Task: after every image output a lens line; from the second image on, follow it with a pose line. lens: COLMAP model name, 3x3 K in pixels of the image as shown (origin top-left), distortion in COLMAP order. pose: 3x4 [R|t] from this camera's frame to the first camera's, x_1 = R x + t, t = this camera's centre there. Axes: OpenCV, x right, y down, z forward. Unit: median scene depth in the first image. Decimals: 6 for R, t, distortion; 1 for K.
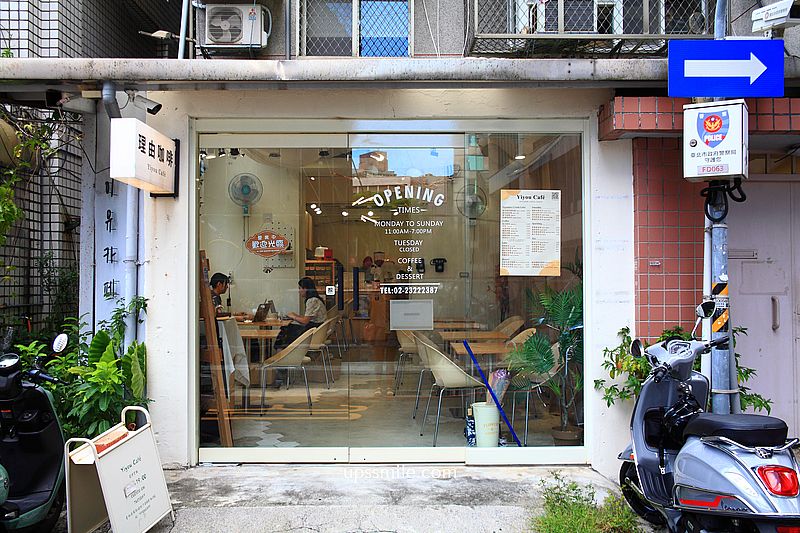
lens RADIAL K [[769.5, 0, 400.9], [0, 769.5, 265.1], [0, 0, 1]] dist [-0.087295, 0.000000]
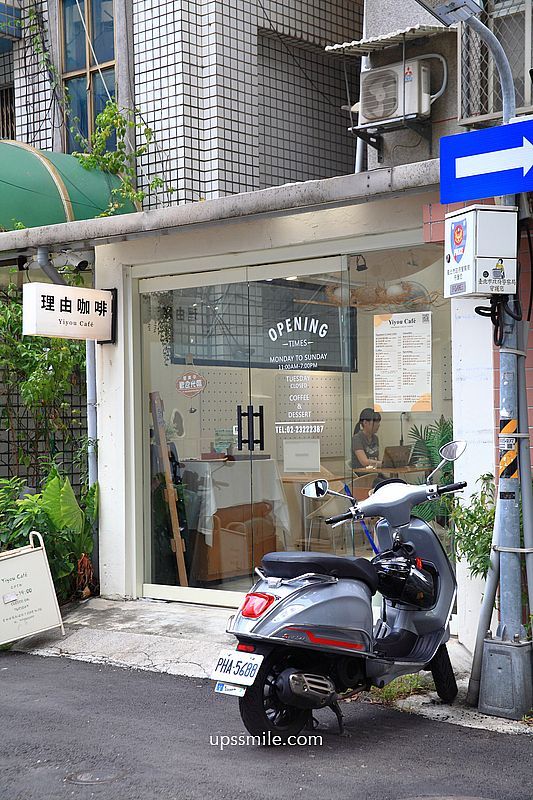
lens RADIAL K [[1364.5, 0, 265.0], [0, 1364.5, 398.2], [0, 0, 1]] dist [-0.132312, 0.000000]
pose [[0.736597, -0.021413, -0.675992, 1.112819], [0.033361, 0.999432, 0.004694, -0.014527], [0.675508, -0.026010, 0.736894, -0.246863]]
